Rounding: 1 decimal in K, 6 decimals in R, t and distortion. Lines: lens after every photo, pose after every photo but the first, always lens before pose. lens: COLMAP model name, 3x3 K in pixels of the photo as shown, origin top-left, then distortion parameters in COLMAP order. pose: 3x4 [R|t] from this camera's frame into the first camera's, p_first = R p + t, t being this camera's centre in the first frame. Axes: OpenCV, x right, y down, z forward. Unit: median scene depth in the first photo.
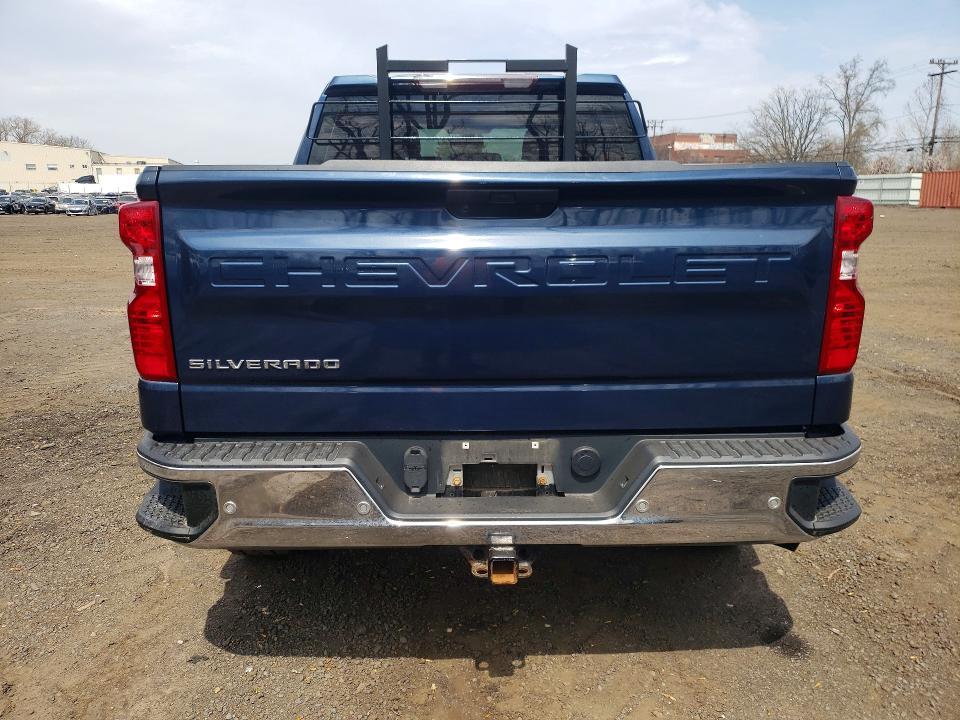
lens RADIAL K [[722.3, 0, 480.0], [0, 722.3, 360.0], [0, 0, 1]] dist [0.012739, 0.002679]
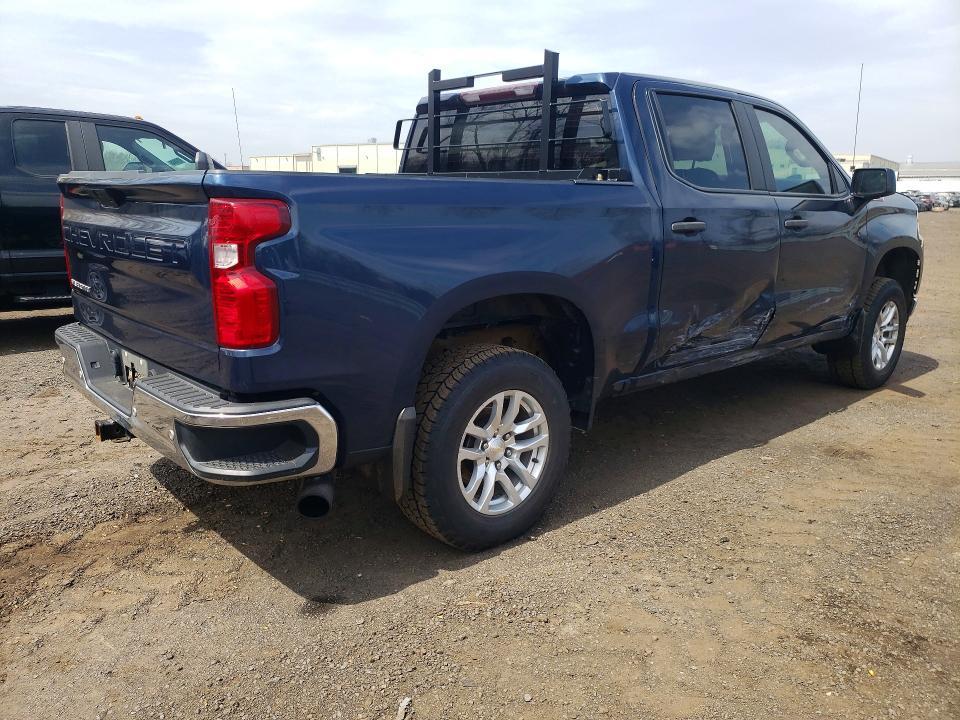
lens RADIAL K [[722.3, 0, 480.0], [0, 722.3, 360.0], [0, 0, 1]] dist [0.012739, 0.002679]
pose [[0.669974, 0.186883, -0.718477, 0.873324], [-0.186200, 0.979162, 0.081059, -0.072379], [0.718654, 0.079473, 0.690811, 0.260823]]
